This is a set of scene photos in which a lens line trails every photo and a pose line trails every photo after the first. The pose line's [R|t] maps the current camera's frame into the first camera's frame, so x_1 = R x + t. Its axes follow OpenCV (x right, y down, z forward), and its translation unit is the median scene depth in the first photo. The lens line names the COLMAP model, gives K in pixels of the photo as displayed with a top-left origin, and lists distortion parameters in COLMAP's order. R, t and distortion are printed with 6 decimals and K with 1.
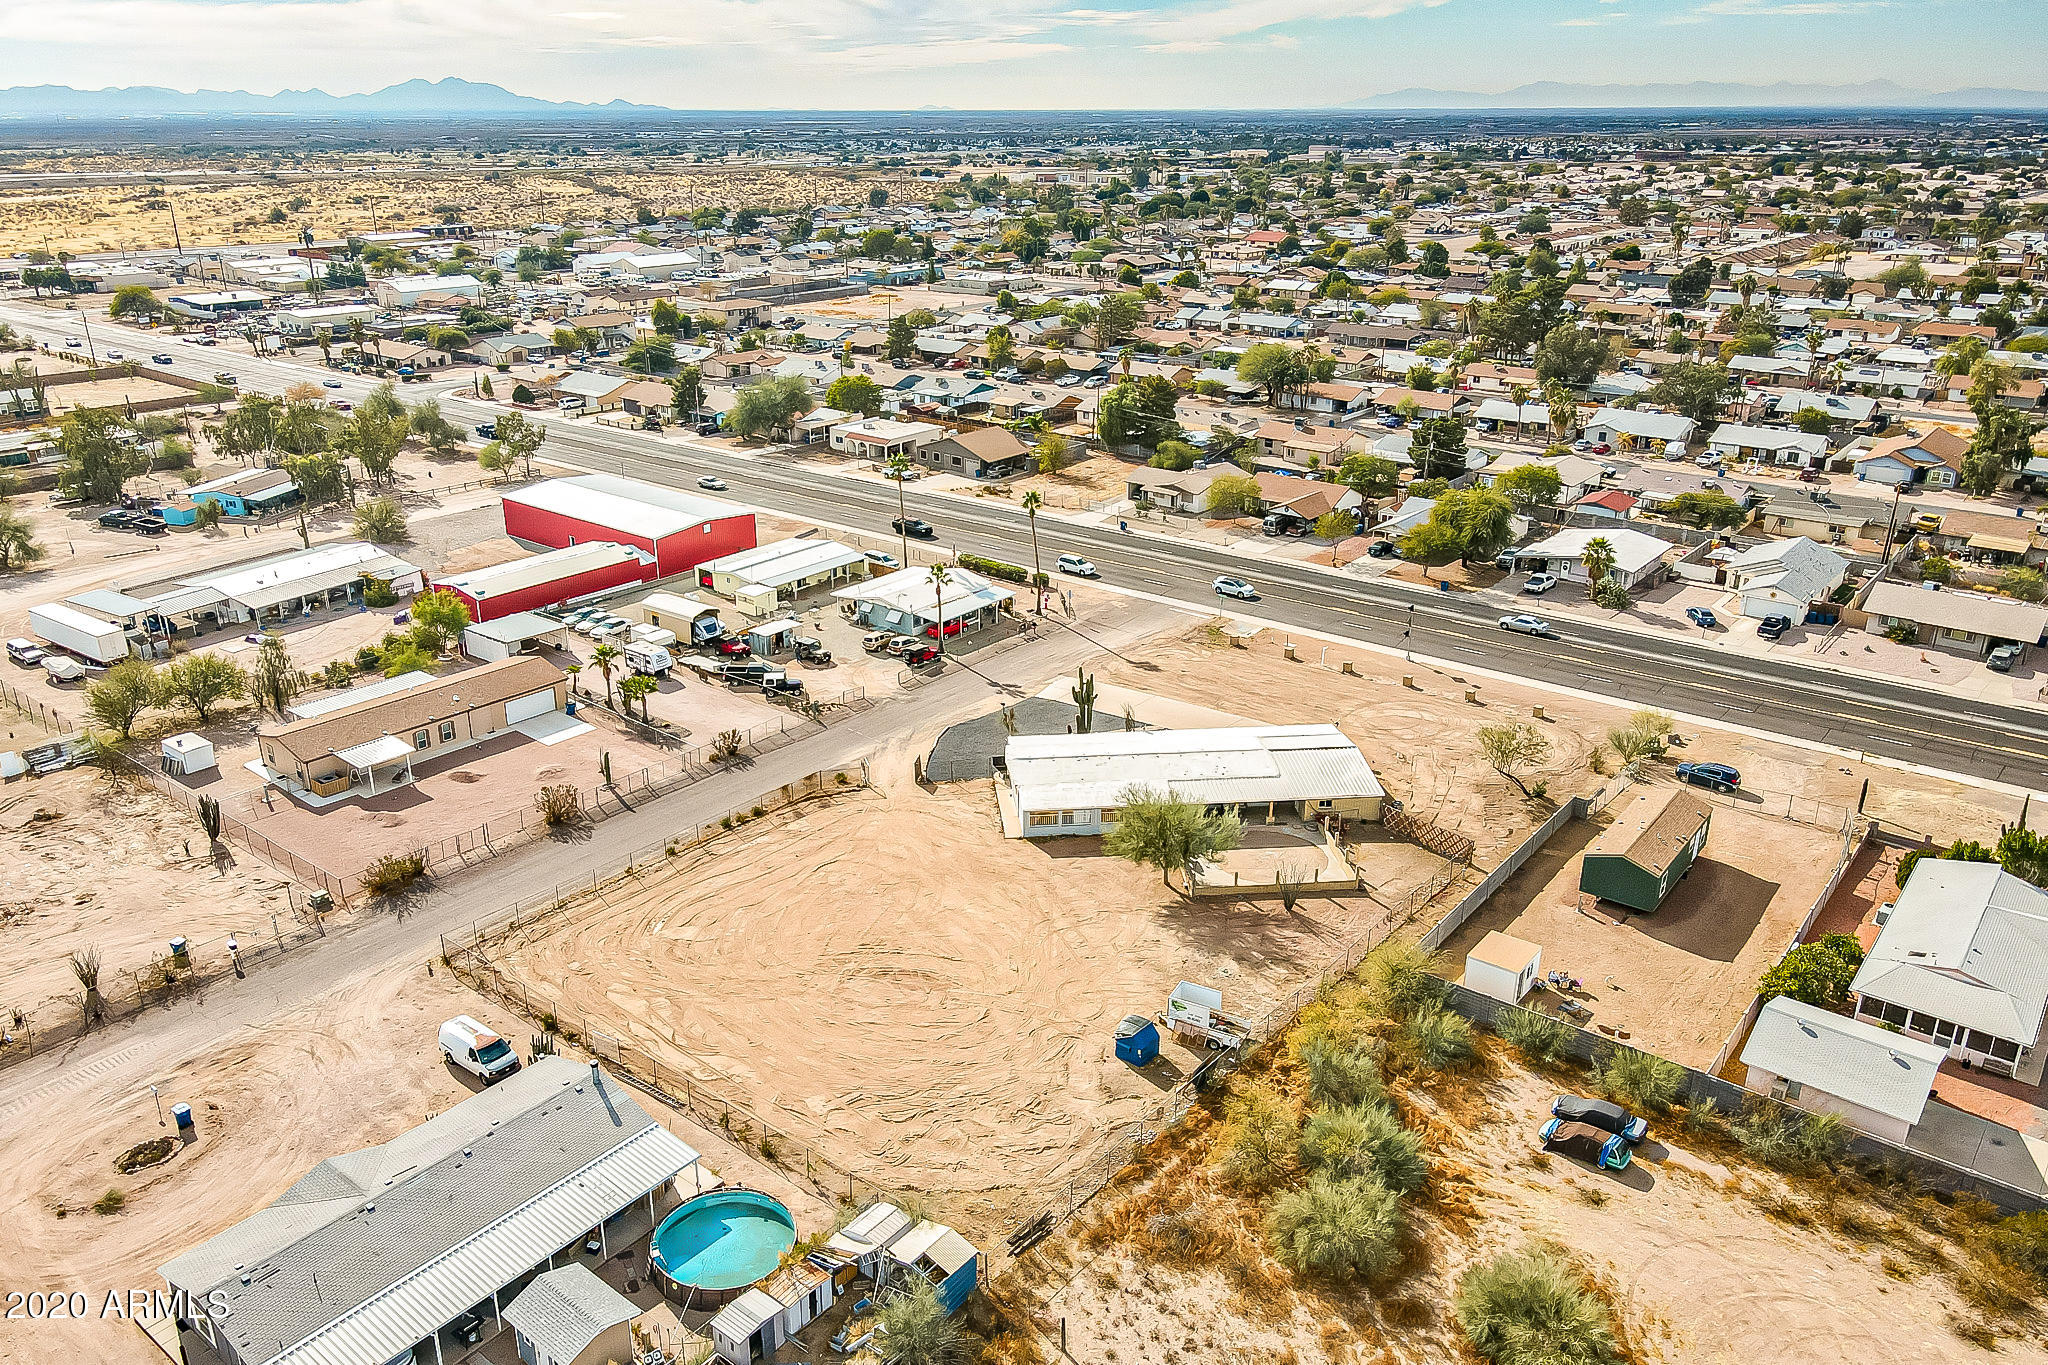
lens RADIAL K [[1492.1, 0, 1021.5], [0, 1492.1, 734.9], [0, 0, 1]] dist [-0.027622, 0.065304]
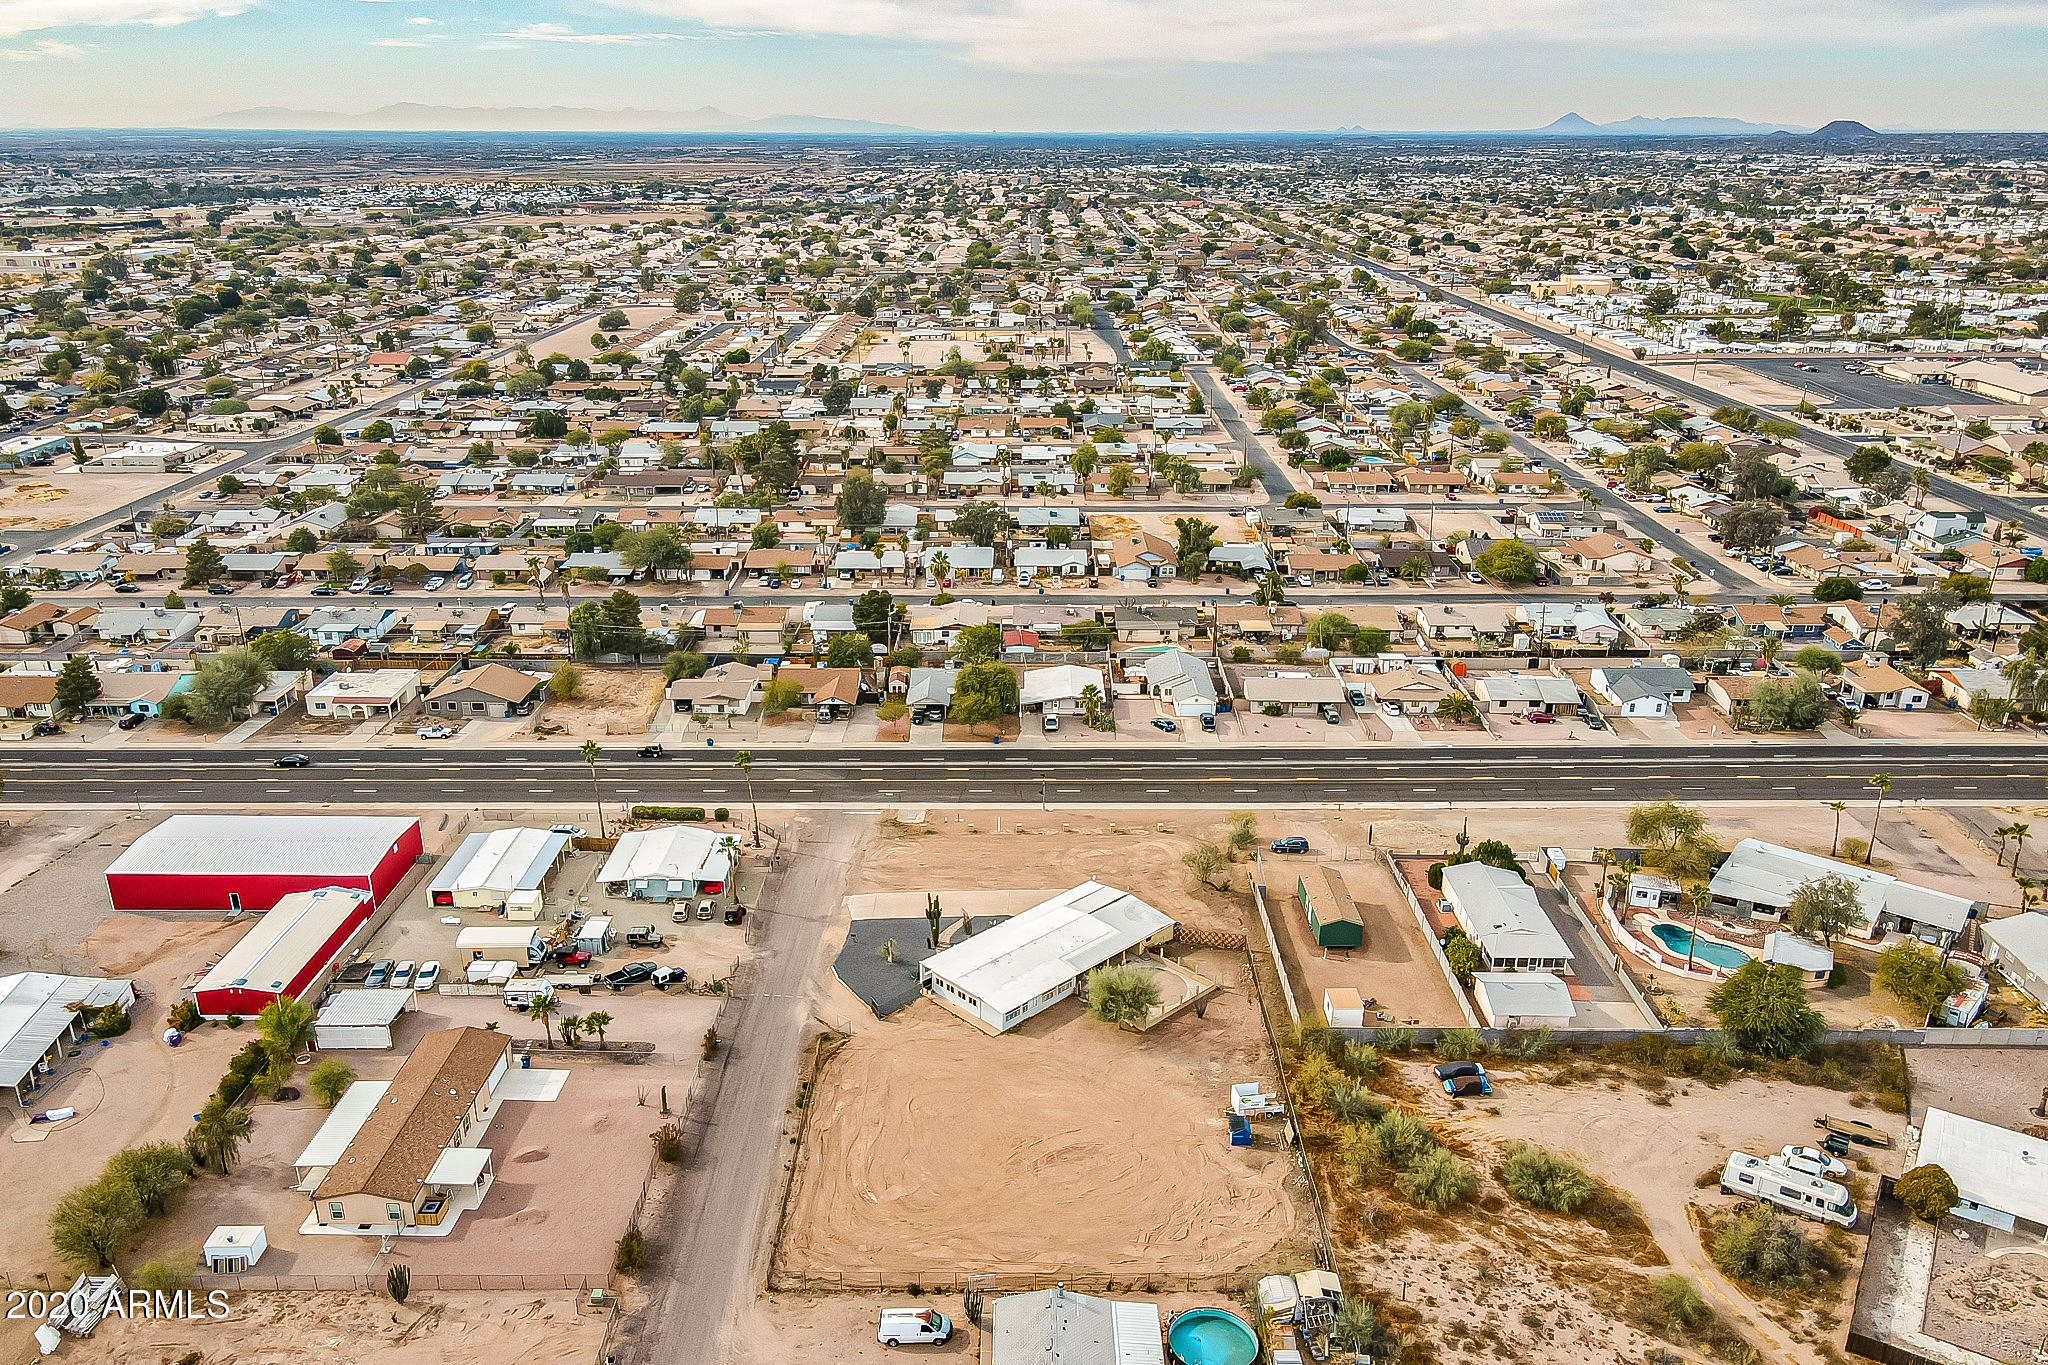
lens RADIAL K [[1467.8, 0, 1024.0], [0, 1467.8, 682.5], [0, 0, 1]] dist [0.001371, 0.003037]
pose [[0.780635, -0.215515, 0.586653, -0.598531], [0.241149, 0.969842, 0.035397, -0.243332], [-0.576590, 0.113839, 0.809064, -0.137220]]
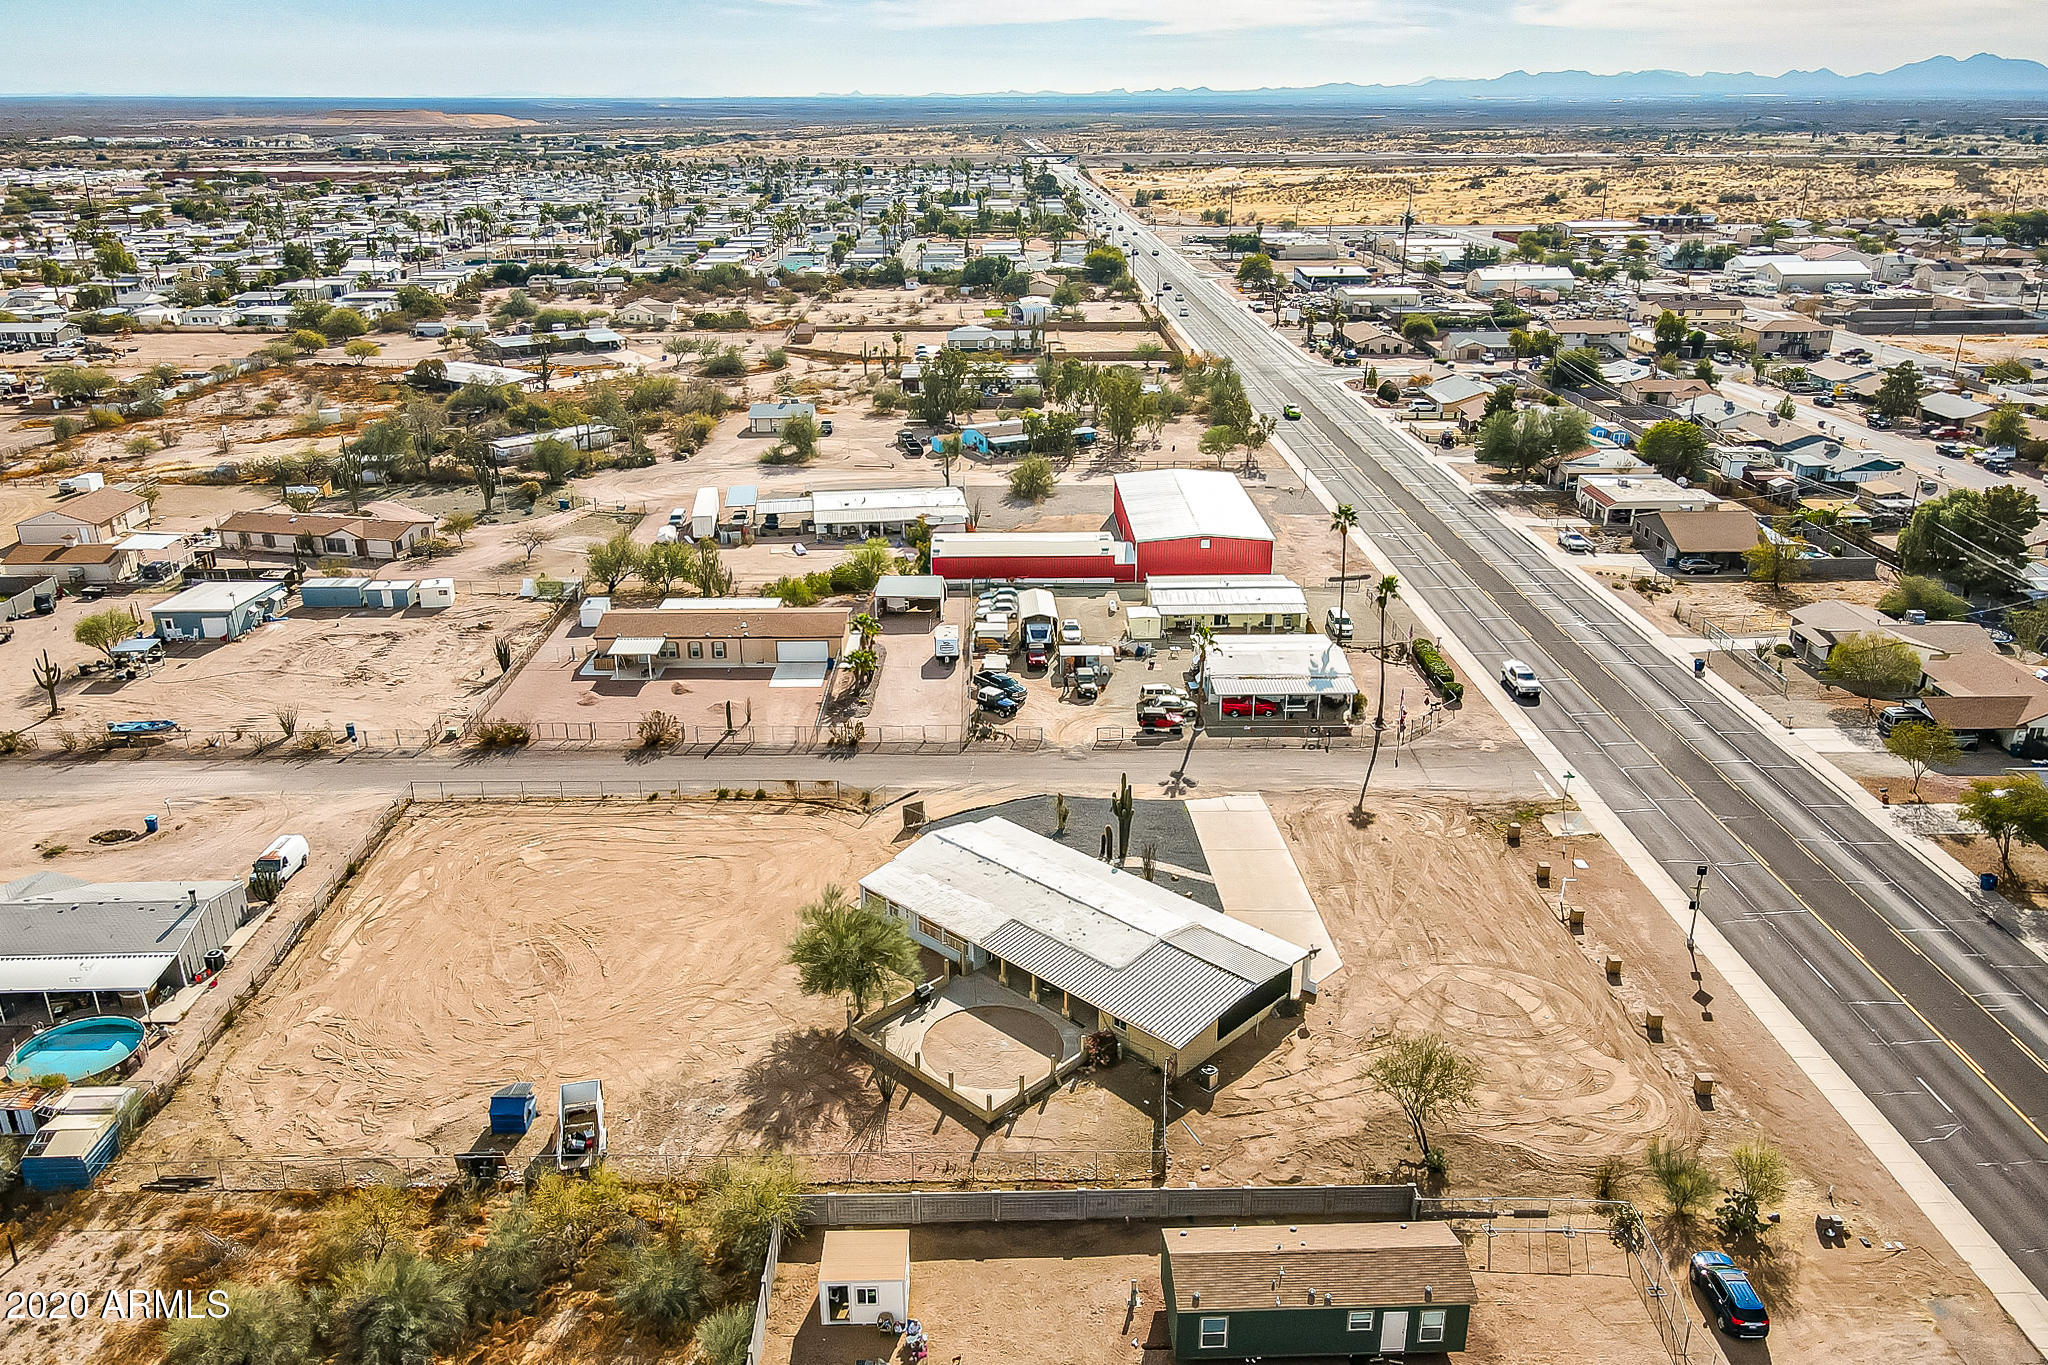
lens RADIAL K [[1492.1, 0, 1021.5], [0, 1492.1, 734.9], [0, 0, 1]] dist [-0.027622, 0.065304]
pose [[0.642418, 0.302167, -0.704269, 0.564464], [-0.294926, 0.945688, 0.136723, -0.157400], [0.707332, 0.119873, 0.696643, 0.346281]]
